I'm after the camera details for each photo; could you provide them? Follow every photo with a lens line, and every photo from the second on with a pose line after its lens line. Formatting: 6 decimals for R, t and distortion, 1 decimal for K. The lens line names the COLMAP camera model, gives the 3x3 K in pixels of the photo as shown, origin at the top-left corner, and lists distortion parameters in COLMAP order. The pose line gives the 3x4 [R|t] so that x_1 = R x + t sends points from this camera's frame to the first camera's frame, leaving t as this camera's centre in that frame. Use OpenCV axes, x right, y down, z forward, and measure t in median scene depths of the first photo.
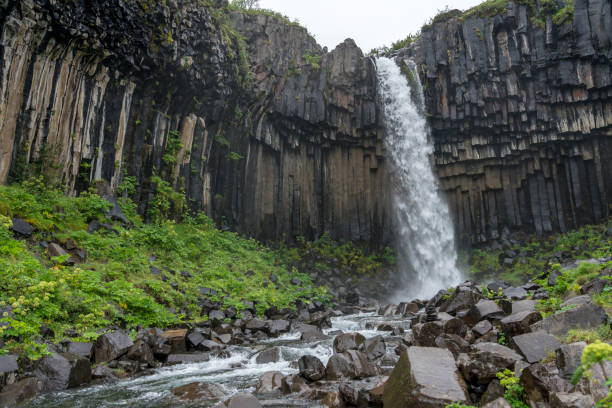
lens RADIAL K [[573.5, 0, 308.7], [0, 573.5, 207.7], [0, 0, 1]] dist [0.026887, 0.006168]
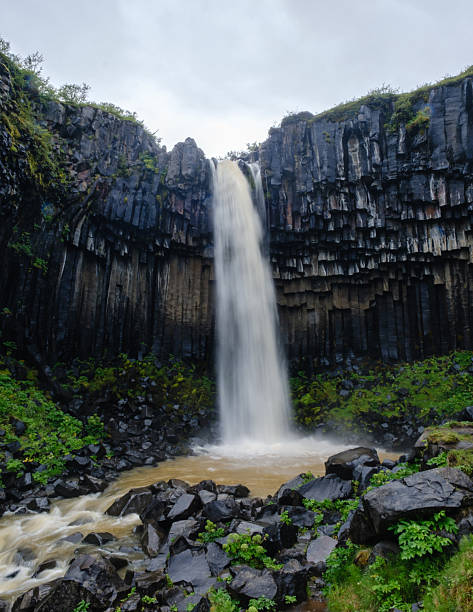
lens RADIAL K [[500.4, 0, 239.5], [0, 500.4, 306.0], [0, 0, 1]] dist [-0.012432, -0.000770]
pose [[0.999020, 0.044132, 0.003247, 0.165299], [-0.044203, 0.998662, 0.026853, -0.054775], [-0.002057, -0.026970, 0.999634, 0.208095]]
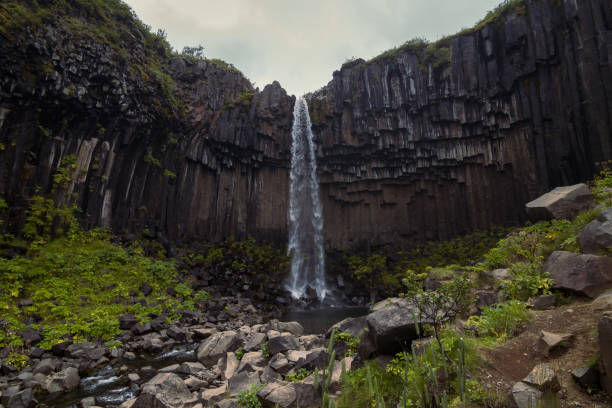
lens RADIAL K [[359.0, 0, 308.7], [0, 359.0, 202.5], [0, 0, 1]] dist [-0.000524, -0.014082]
pose [[0.998897, 0.023353, -0.040733, 0.188776], [-0.023046, 0.999703, 0.007983, -0.037951], [0.040907, -0.007035, 0.999138, 0.225673]]
